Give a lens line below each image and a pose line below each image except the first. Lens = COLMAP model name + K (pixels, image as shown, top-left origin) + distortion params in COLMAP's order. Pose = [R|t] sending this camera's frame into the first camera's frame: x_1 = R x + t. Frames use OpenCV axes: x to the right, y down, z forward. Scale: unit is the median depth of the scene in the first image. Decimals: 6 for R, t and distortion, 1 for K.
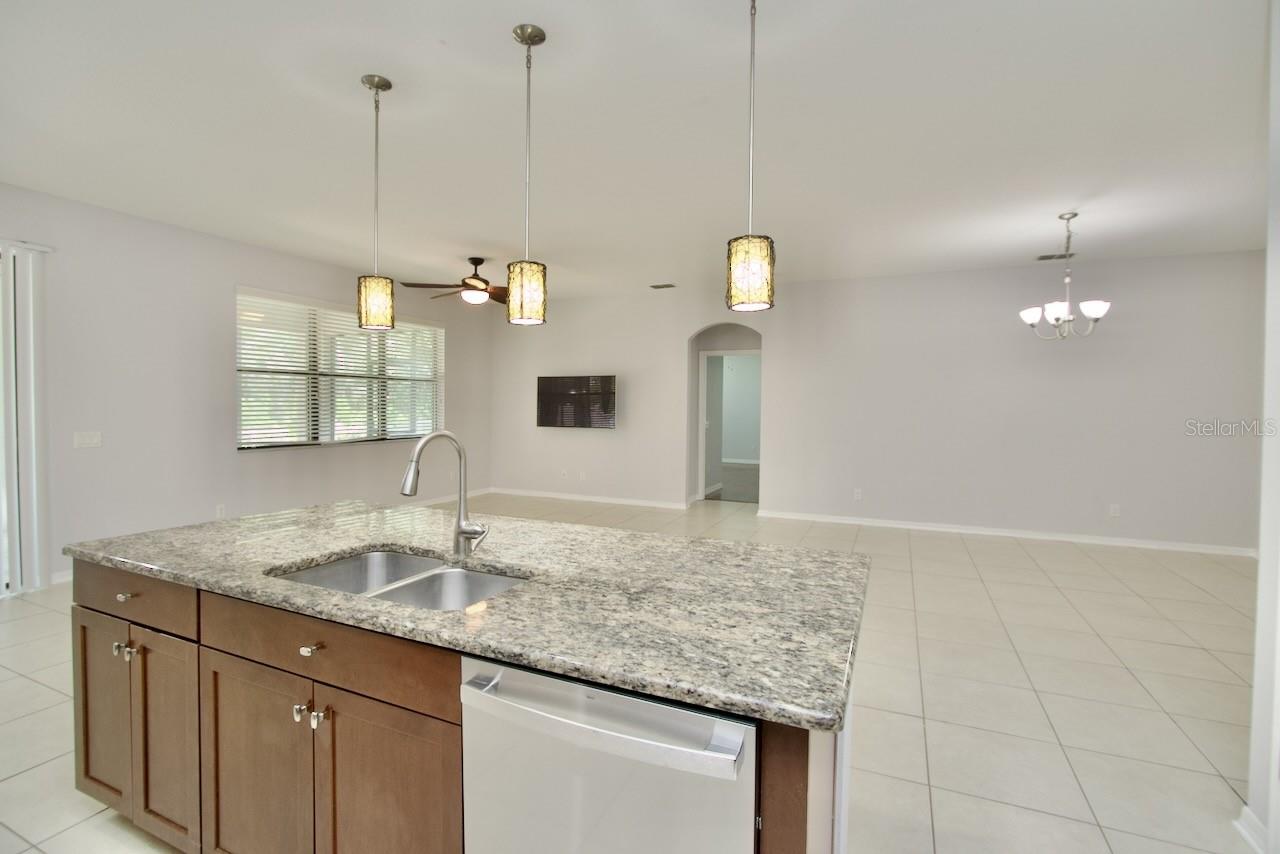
lens RADIAL K [[590.7, 0, 631.5], [0, 590.7, 418.8], [0, 0, 1]] dist [-0.022157, 0.004314]
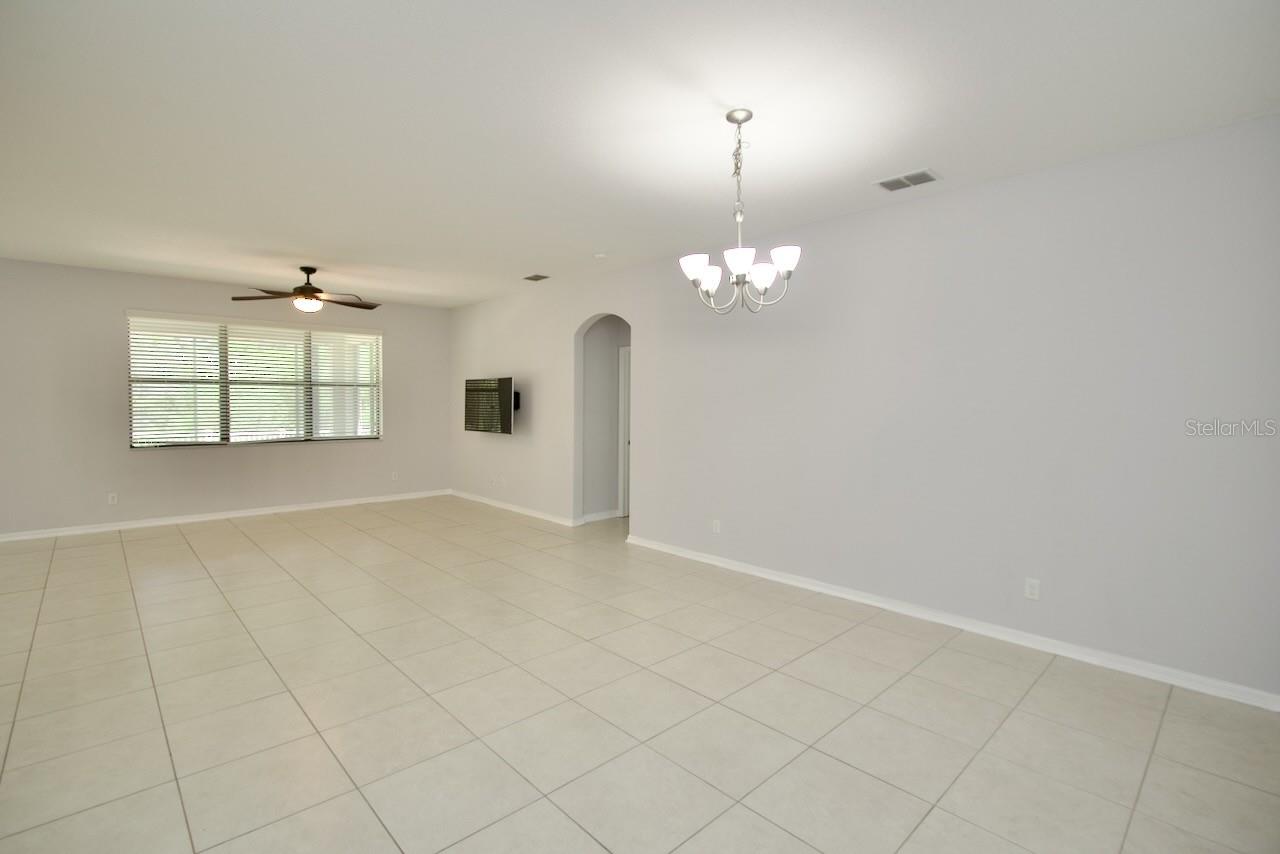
lens RADIAL K [[590.7, 0, 631.5], [0, 590.7, 418.8], [0, 0, 1]] dist [-0.022157, 0.004314]
pose [[0.924533, 0.009732, -0.380978, 0.617717], [-0.008061, 0.999950, 0.005981, -0.018456], [0.381017, -0.002459, 0.924565, 0.256142]]
